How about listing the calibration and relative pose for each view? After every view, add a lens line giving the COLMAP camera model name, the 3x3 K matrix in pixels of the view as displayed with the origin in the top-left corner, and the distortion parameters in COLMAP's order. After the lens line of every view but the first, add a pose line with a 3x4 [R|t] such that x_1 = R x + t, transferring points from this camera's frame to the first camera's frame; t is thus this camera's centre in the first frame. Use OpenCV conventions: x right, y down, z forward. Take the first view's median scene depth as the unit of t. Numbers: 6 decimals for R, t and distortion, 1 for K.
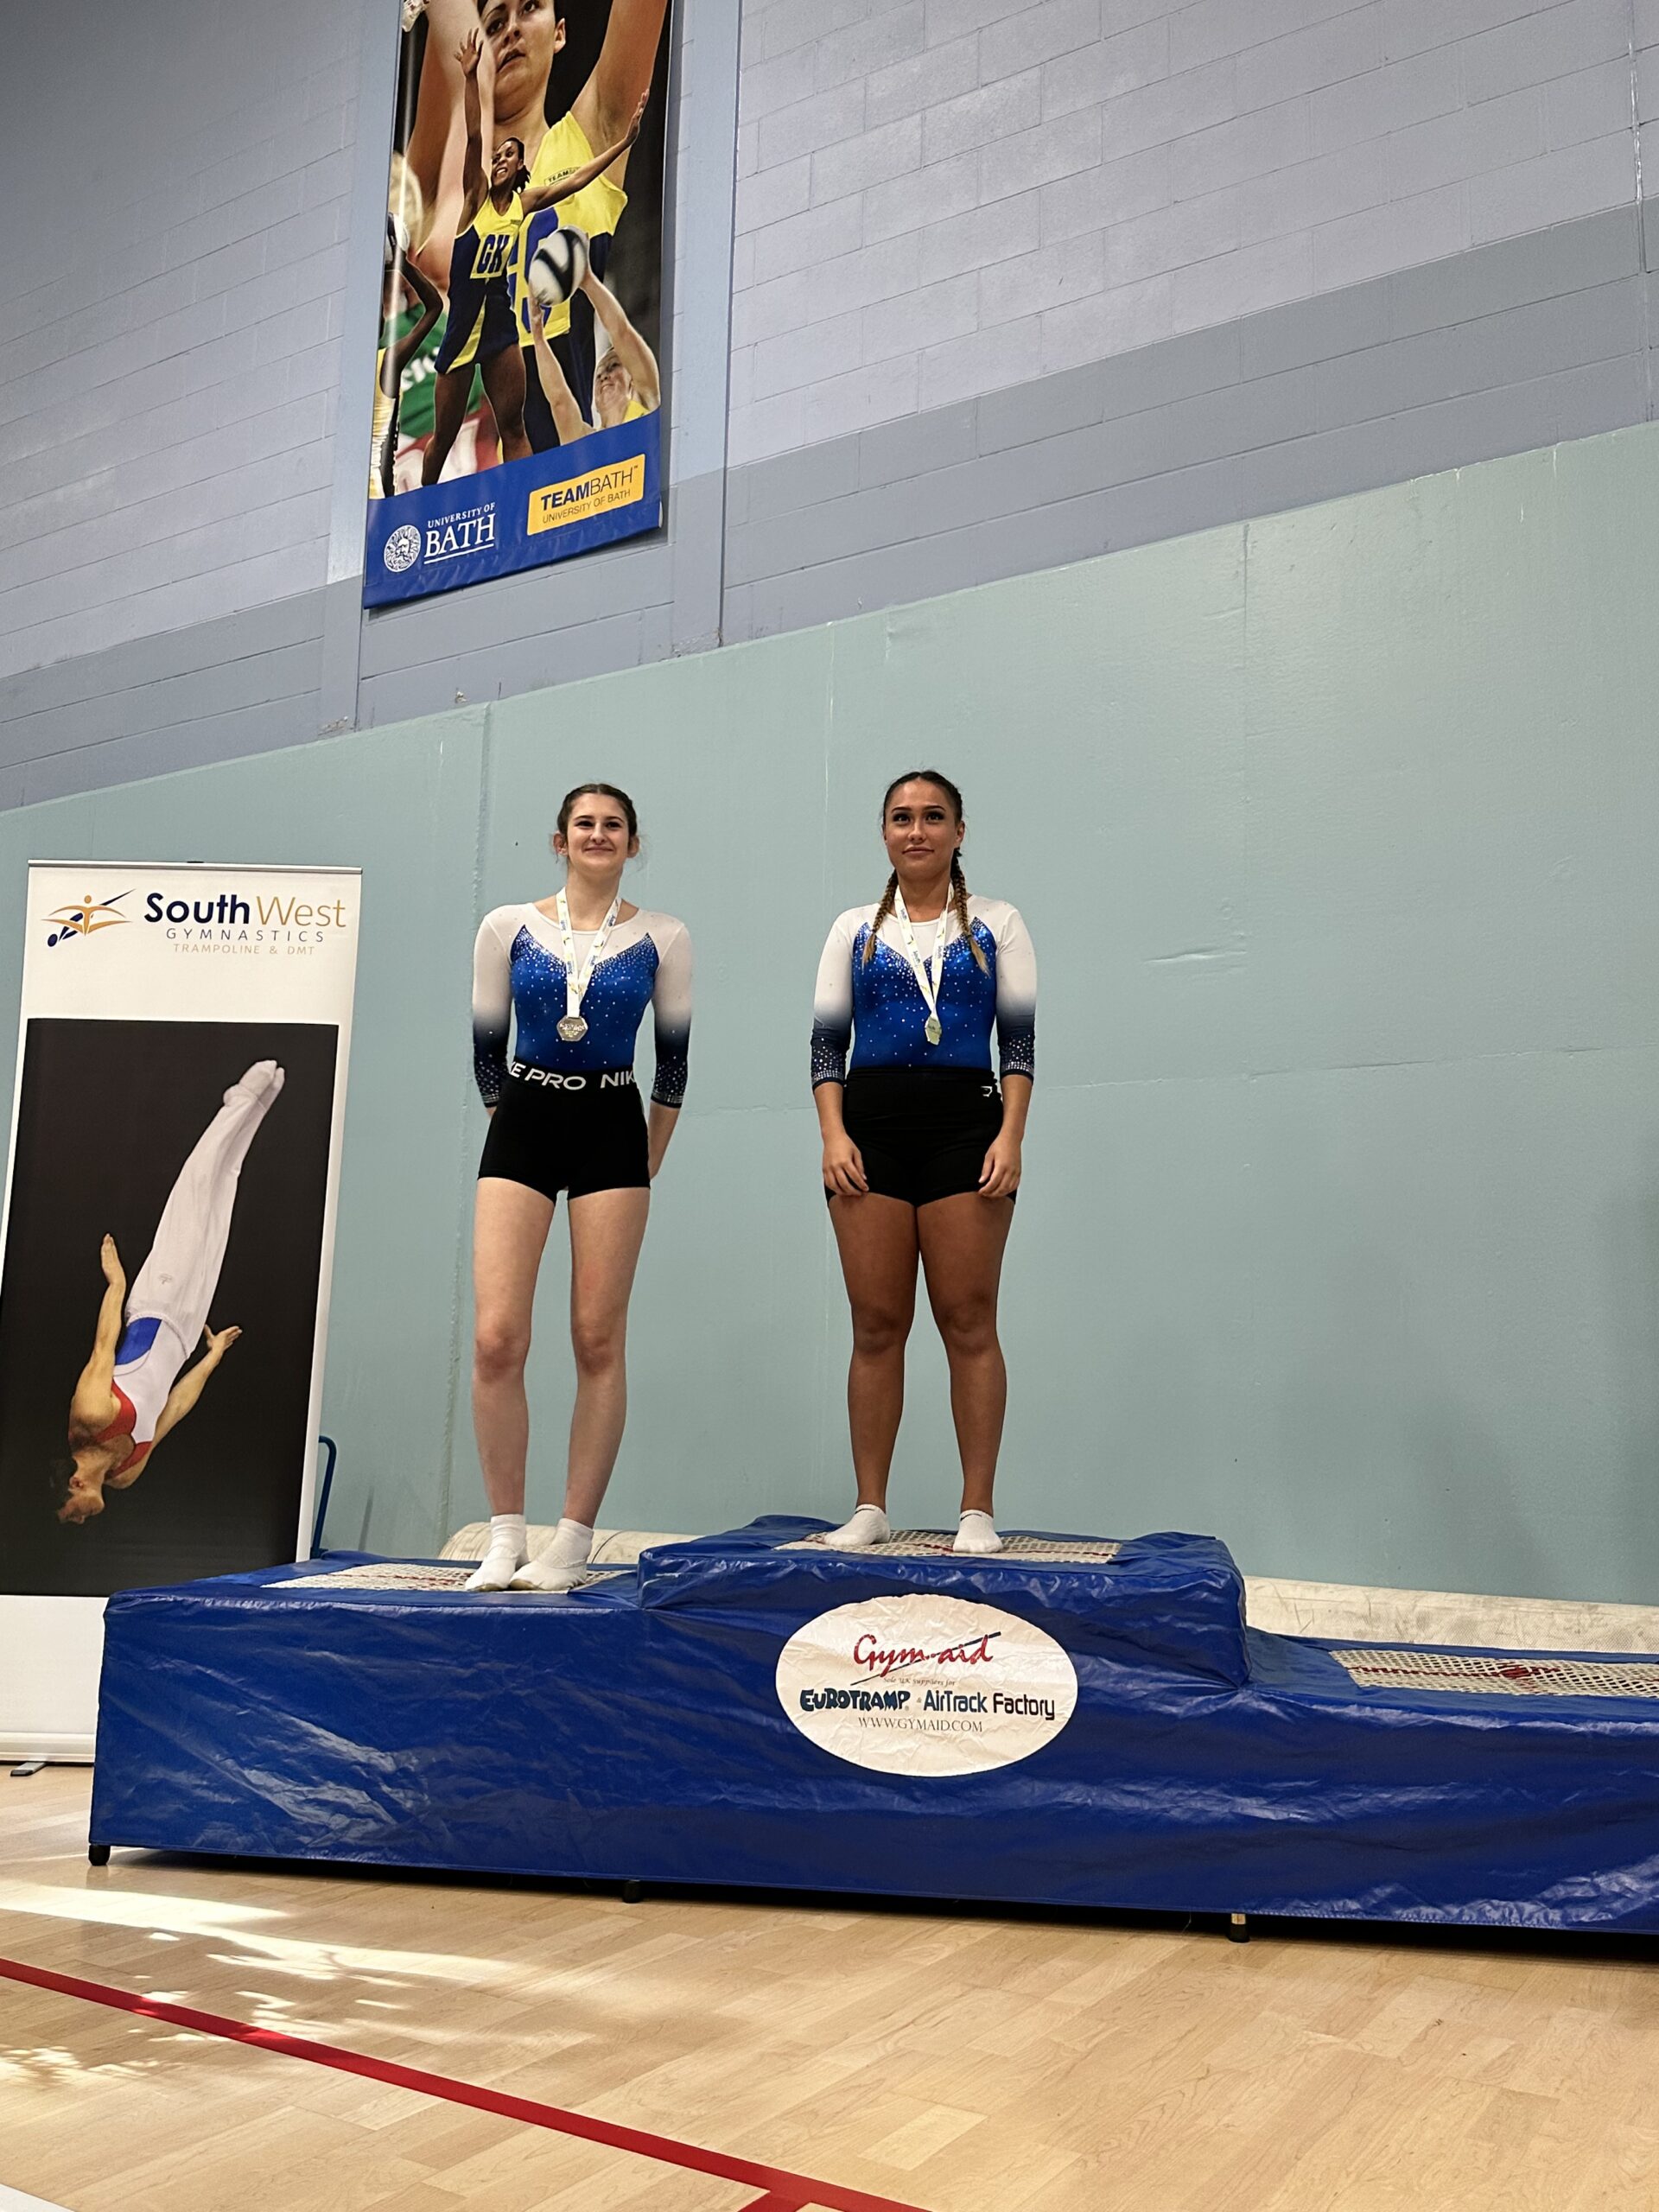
lens RADIAL K [[1797.9, 0, 832.2], [0, 1797.9, 1101.5], [0, 0, 1]] dist [0.058383, -0.105691]
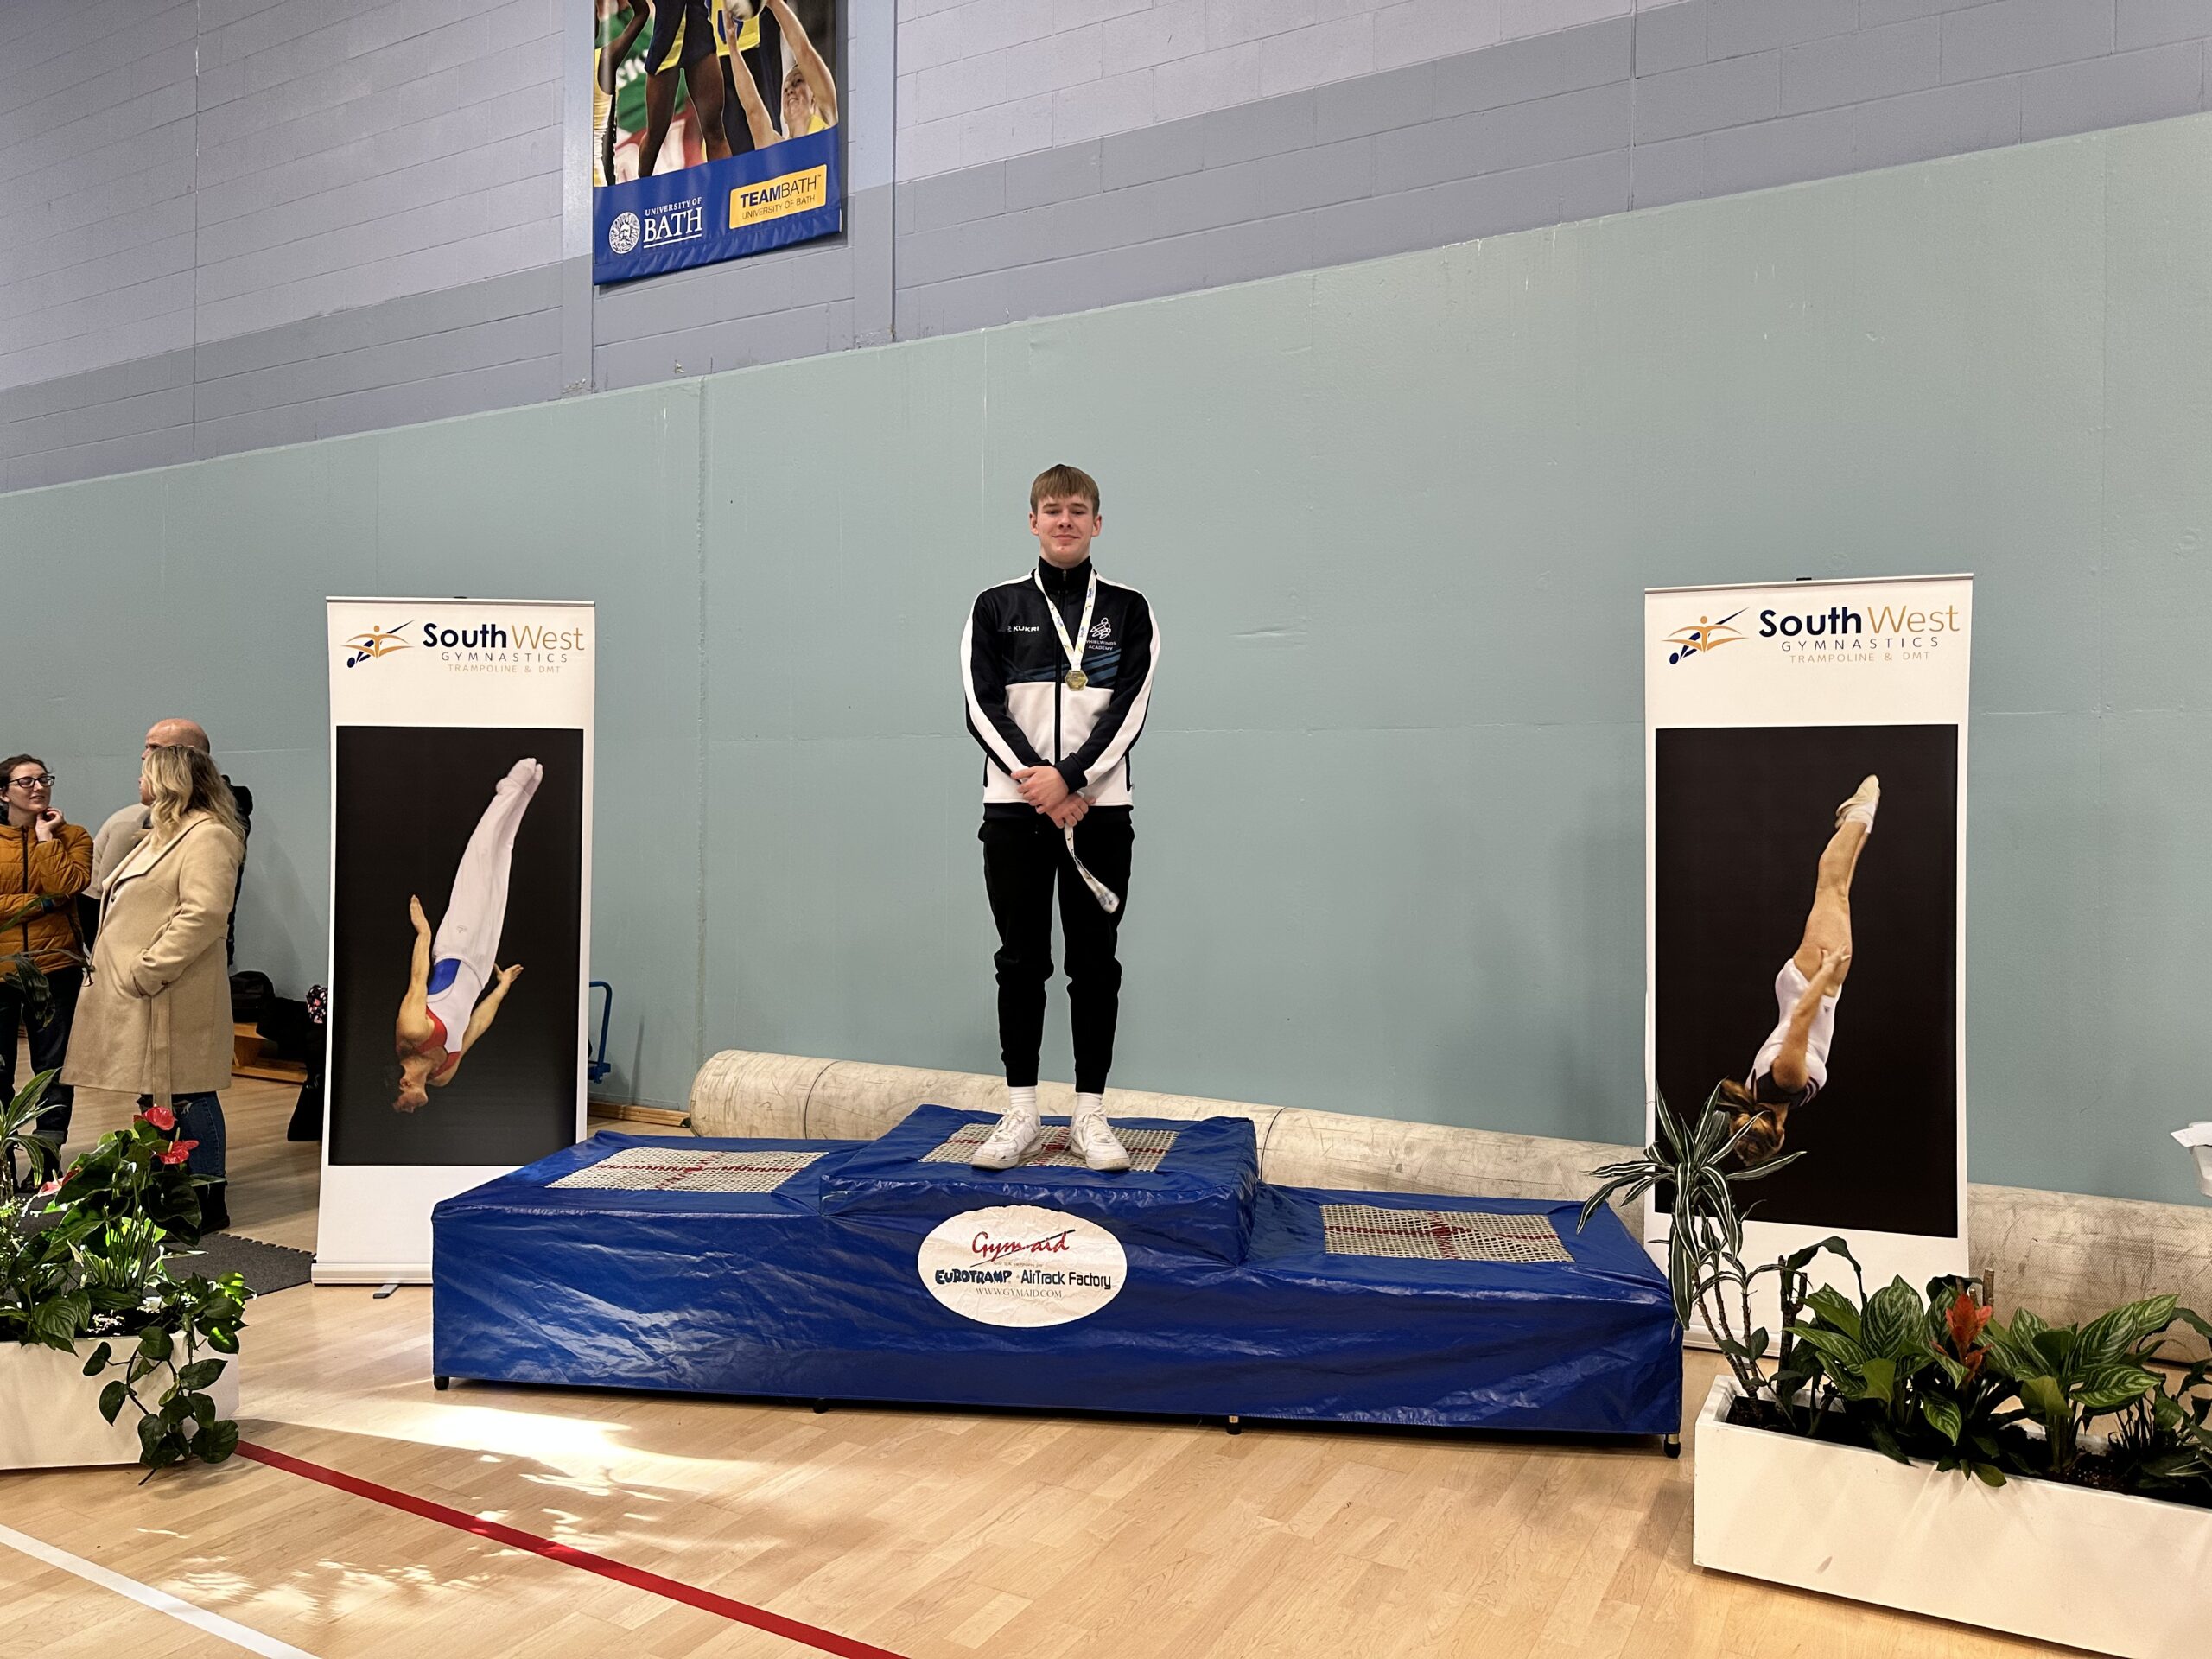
lens RADIAL K [[1499.2, 0, 1106.0], [0, 1499.2, 829.5], [0, 0, 1]] dist [0.061264, -0.124285]
pose [[0.998994, -0.012132, 0.043168, 0.066885], [0.004767, 0.985981, 0.166787, -0.204278], [-0.044586, -0.166413, 0.985048, -0.110231]]
